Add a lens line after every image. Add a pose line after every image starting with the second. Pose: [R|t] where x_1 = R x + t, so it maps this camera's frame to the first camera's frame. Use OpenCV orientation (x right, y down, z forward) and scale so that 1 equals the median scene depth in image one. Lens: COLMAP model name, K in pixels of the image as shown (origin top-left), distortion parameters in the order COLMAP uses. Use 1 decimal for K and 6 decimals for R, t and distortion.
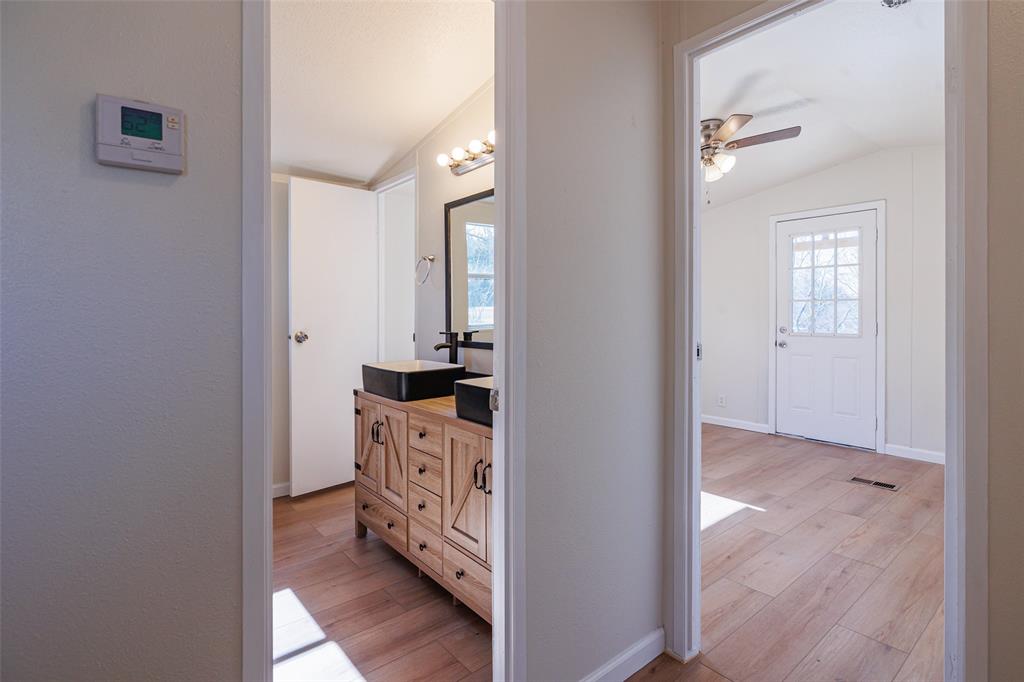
lens RADIAL K [[508.3, 0, 511.5], [0, 508.3, 316.2], [0, 0, 1]] dist [-0.004626, 0.000077]
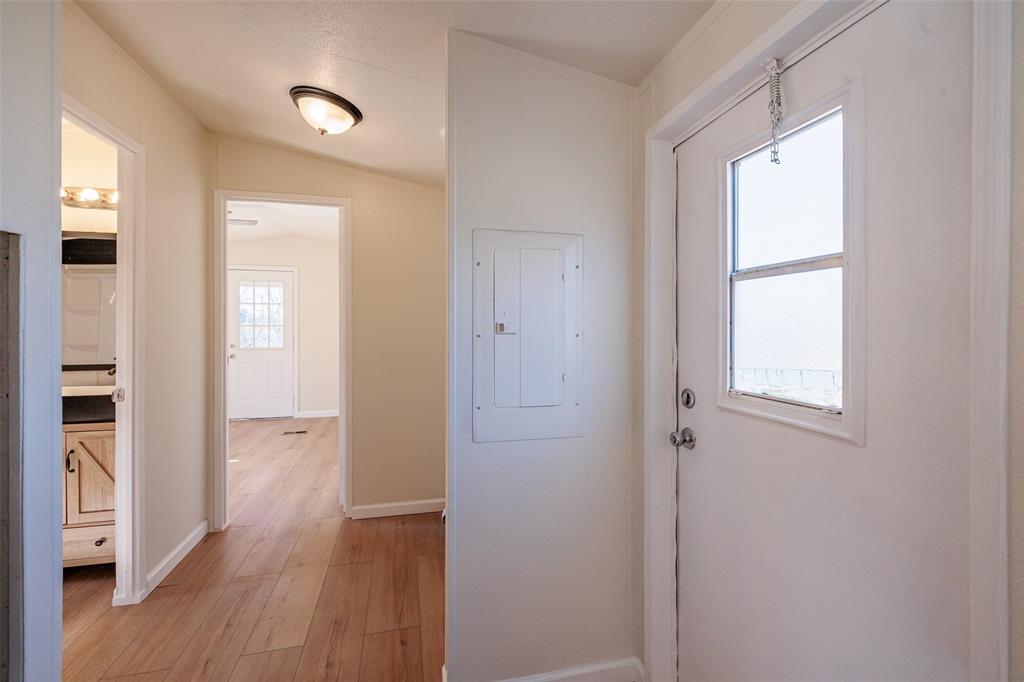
lens RADIAL K [[431.7, 0, 511.3], [0, 431.7, 332.1], [0, 0, 1]] dist [-0.002352, 0.001204]
pose [[0.426320, -0.001324, 0.904572, -0.282800], [0.002479, 0.999997, 0.000295, -0.013643], [-0.904569, 0.002117, 0.426322, -0.276179]]
